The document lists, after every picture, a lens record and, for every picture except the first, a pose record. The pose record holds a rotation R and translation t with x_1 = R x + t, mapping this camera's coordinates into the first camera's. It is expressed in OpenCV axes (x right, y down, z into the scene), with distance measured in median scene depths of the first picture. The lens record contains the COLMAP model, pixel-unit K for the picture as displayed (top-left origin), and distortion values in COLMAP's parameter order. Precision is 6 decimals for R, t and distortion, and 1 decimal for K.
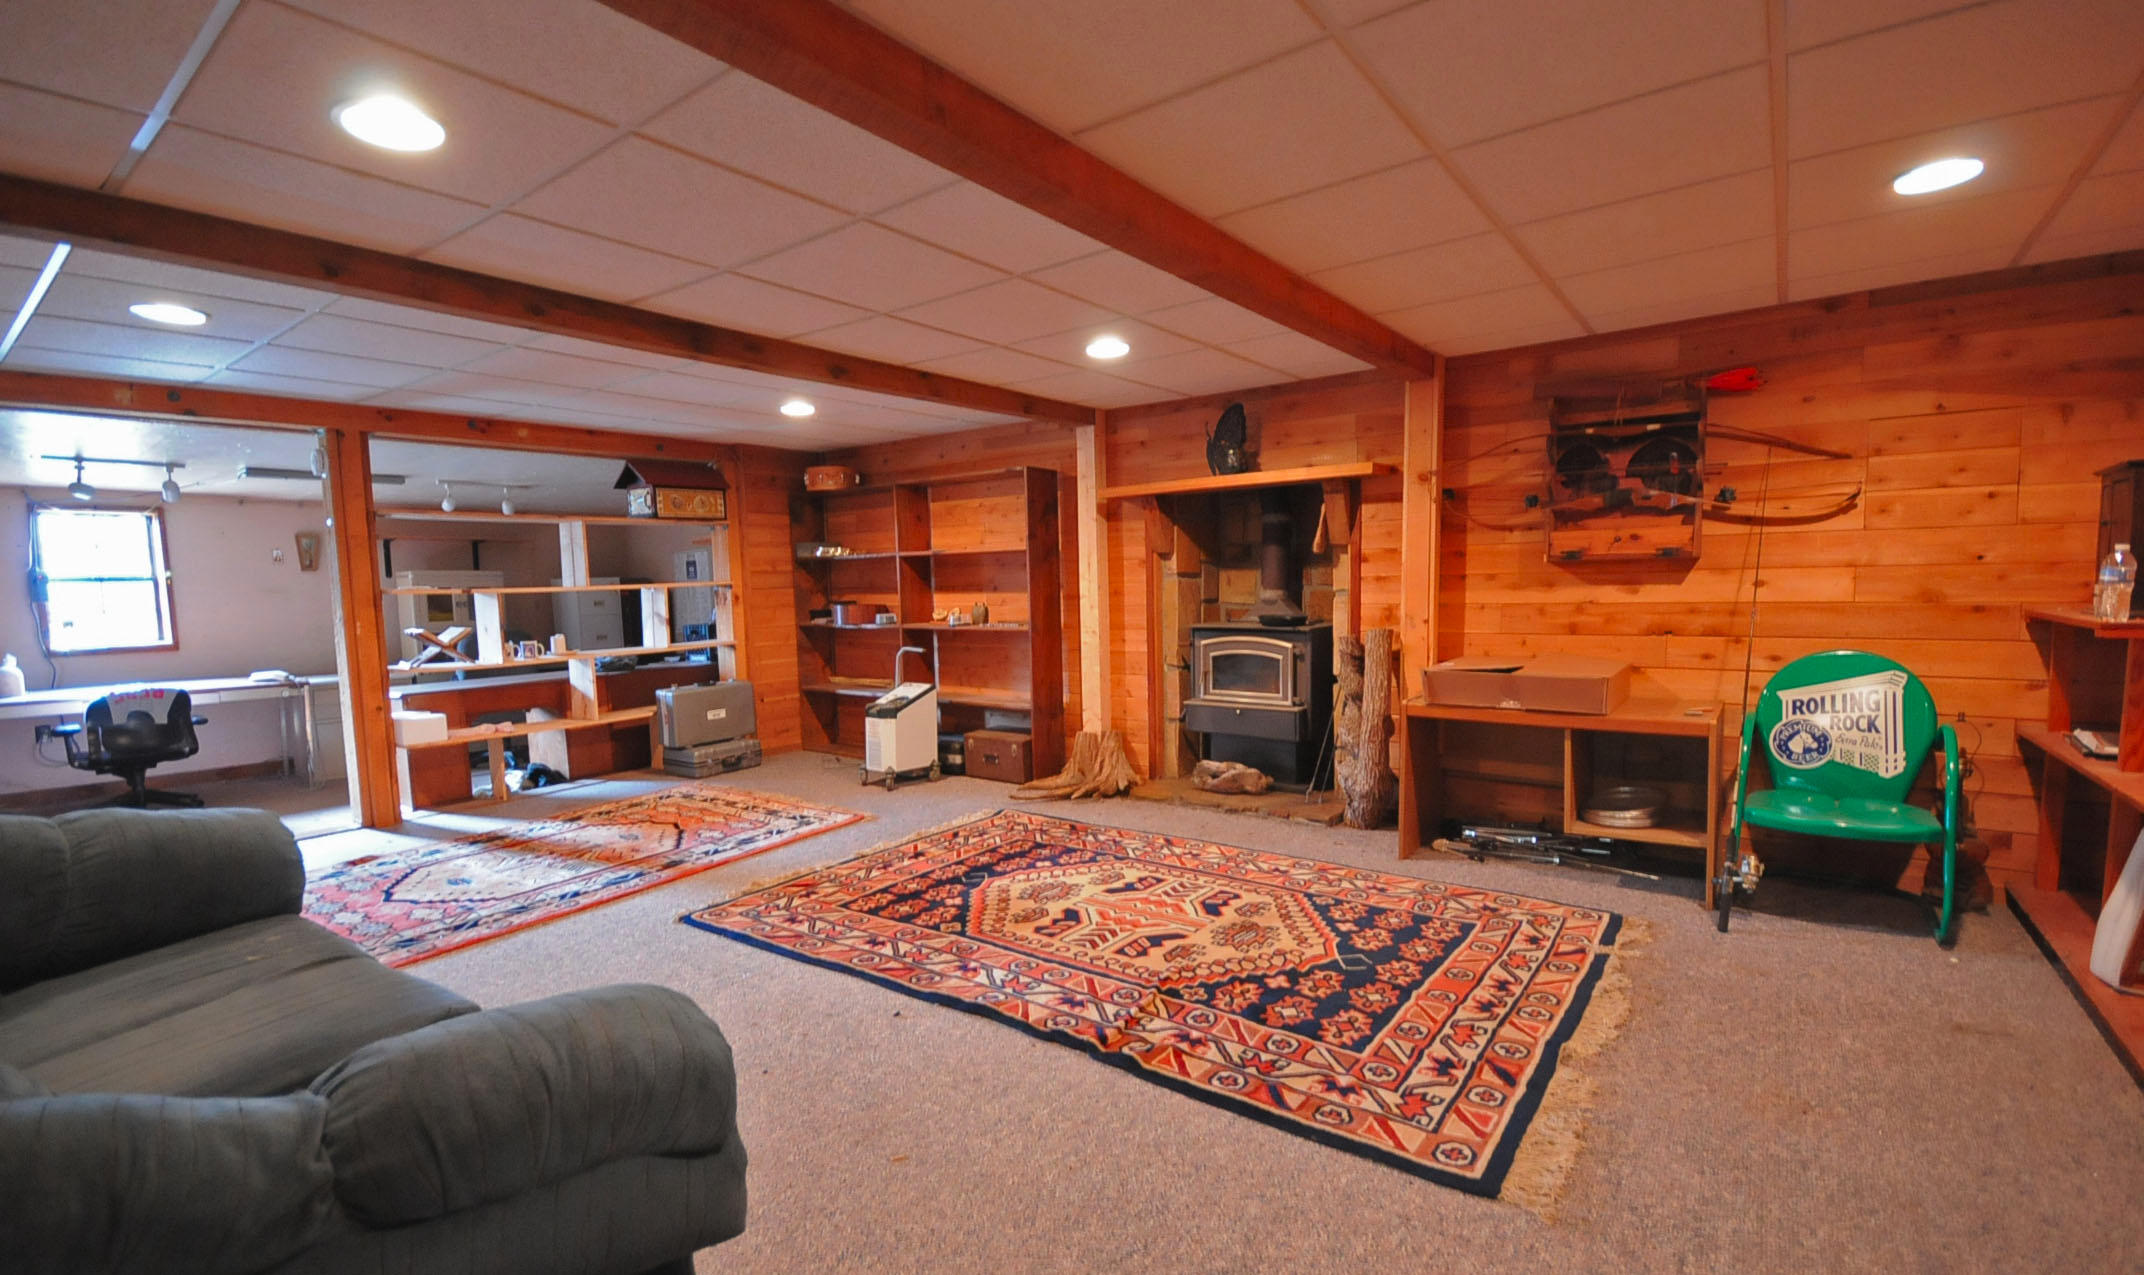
lens RADIAL K [[938.0, 0, 1069.1], [0, 938.0, 661.5], [0, 0, 1]] dist [-0.001389, -0.000116]
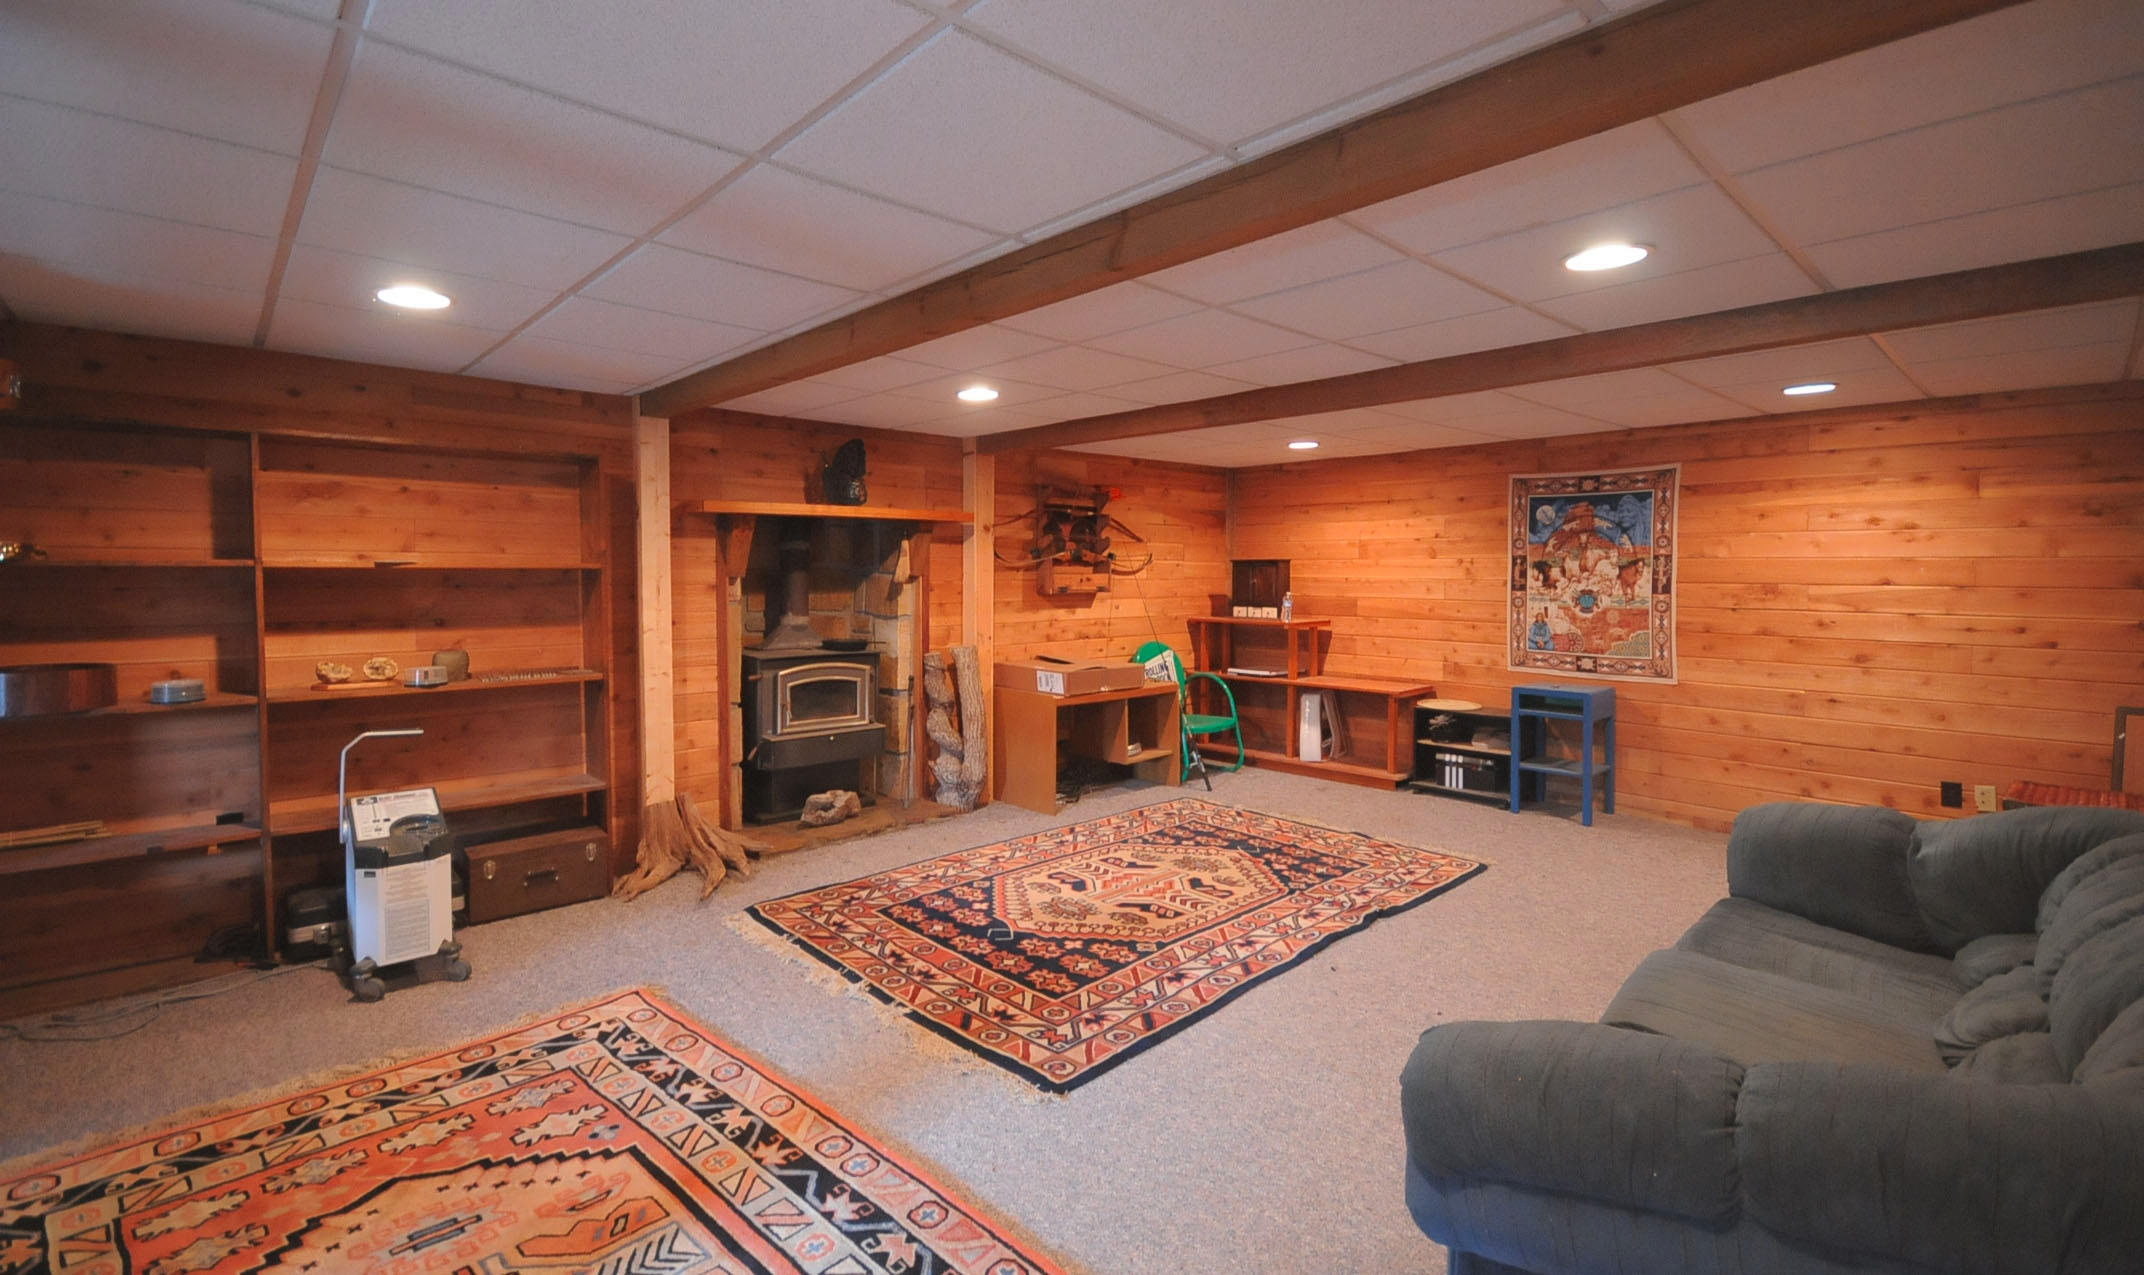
lens RADIAL K [[934.1, 0, 1080.5], [0, 934.1, 590.5], [0, 0, 1]] dist [0.011134, -0.012017]
pose [[0.170971, 0.003226, 0.985271, -1.008164], [0.078820, 0.996745, -0.016941, -0.087707], [-0.982118, 0.080556, 0.170160, 0.744451]]
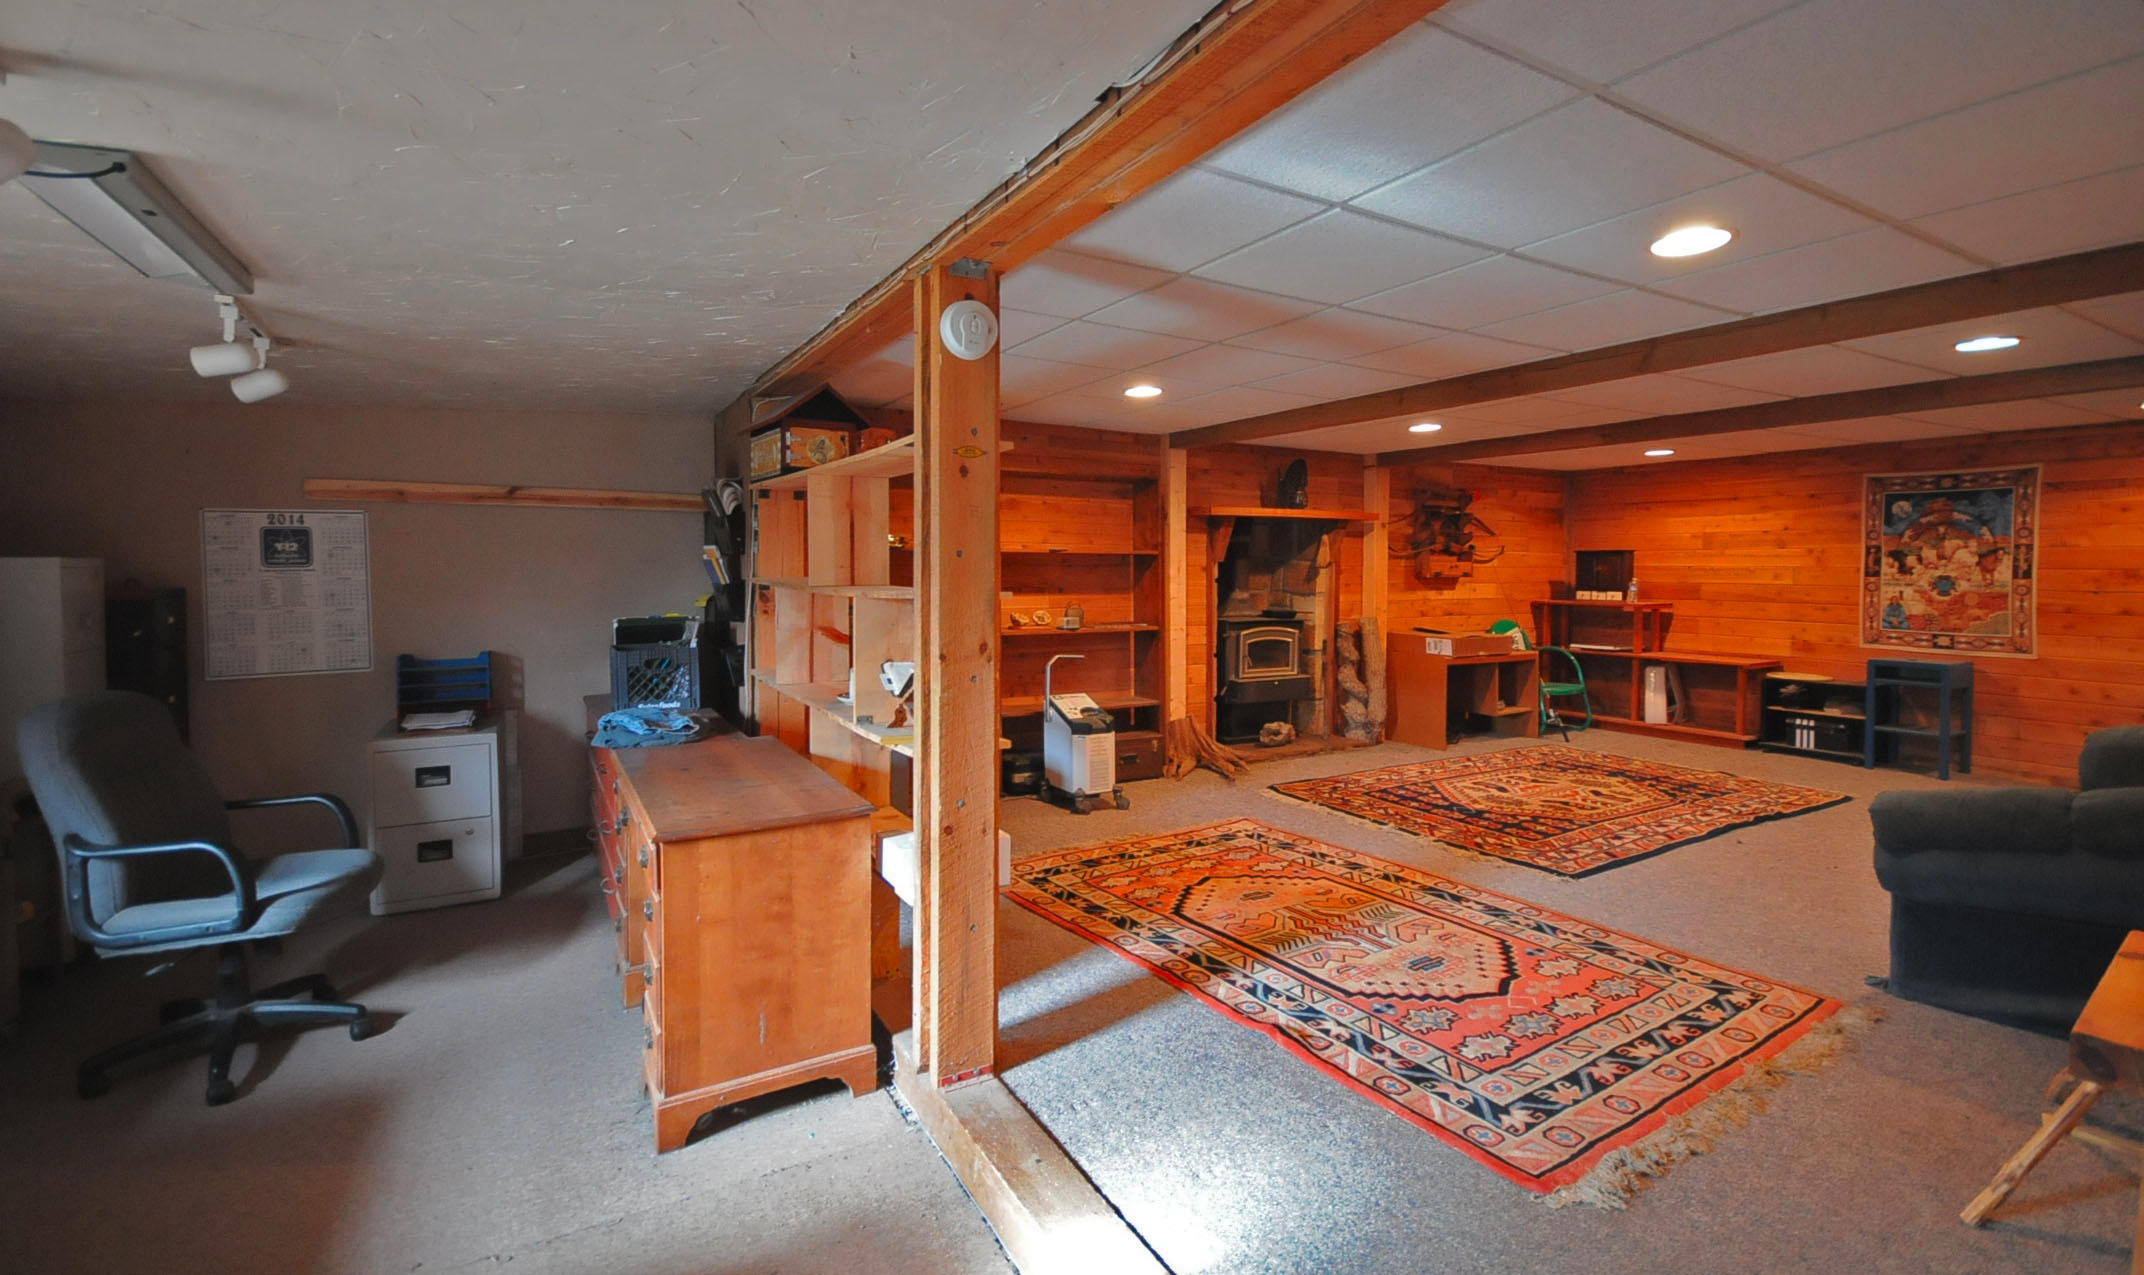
lens RADIAL K [[934.1, 0, 1080.5], [0, 934.1, 590.5], [0, 0, 1]] dist [0.011134, -0.012017]
pose [[0.392341, 0.001281, 0.919819, -1.539018], [0.065384, 0.997431, -0.029278, -0.076333], [-0.917493, 0.071628, 0.391249, 0.967743]]
